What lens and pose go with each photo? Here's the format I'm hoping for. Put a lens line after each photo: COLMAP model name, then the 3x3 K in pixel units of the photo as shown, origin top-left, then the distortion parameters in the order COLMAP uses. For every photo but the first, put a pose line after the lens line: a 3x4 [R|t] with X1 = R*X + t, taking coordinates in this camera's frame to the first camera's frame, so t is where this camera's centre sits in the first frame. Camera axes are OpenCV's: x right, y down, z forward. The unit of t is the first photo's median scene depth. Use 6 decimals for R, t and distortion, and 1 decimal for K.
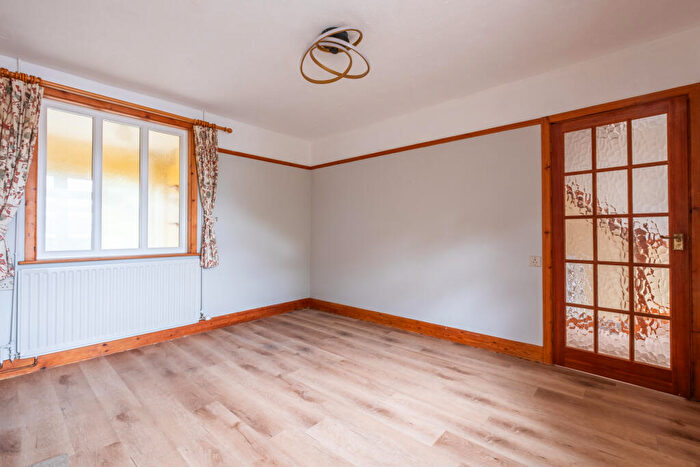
lens RADIAL K [[307.3, 0, 348.3], [0, 307.3, 230.6], [0, 0, 1]] dist [-0.002656, -0.000088]
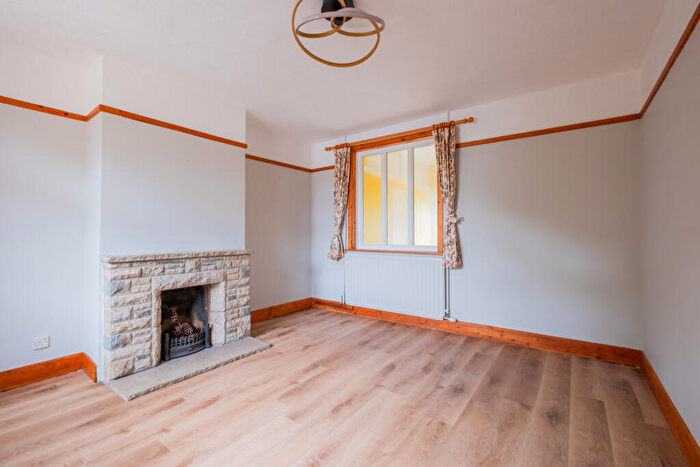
lens RADIAL K [[307.3, 0, 348.8], [0, 307.3, 234.2], [0, 0, 1]] dist [-0.002656, -0.000088]
pose [[0.112267, 0.005907, -0.993660, 0.587919], [0.007480, 0.999949, 0.006790, 0.000816], [0.993650, -0.008195, 0.112217, 0.678111]]
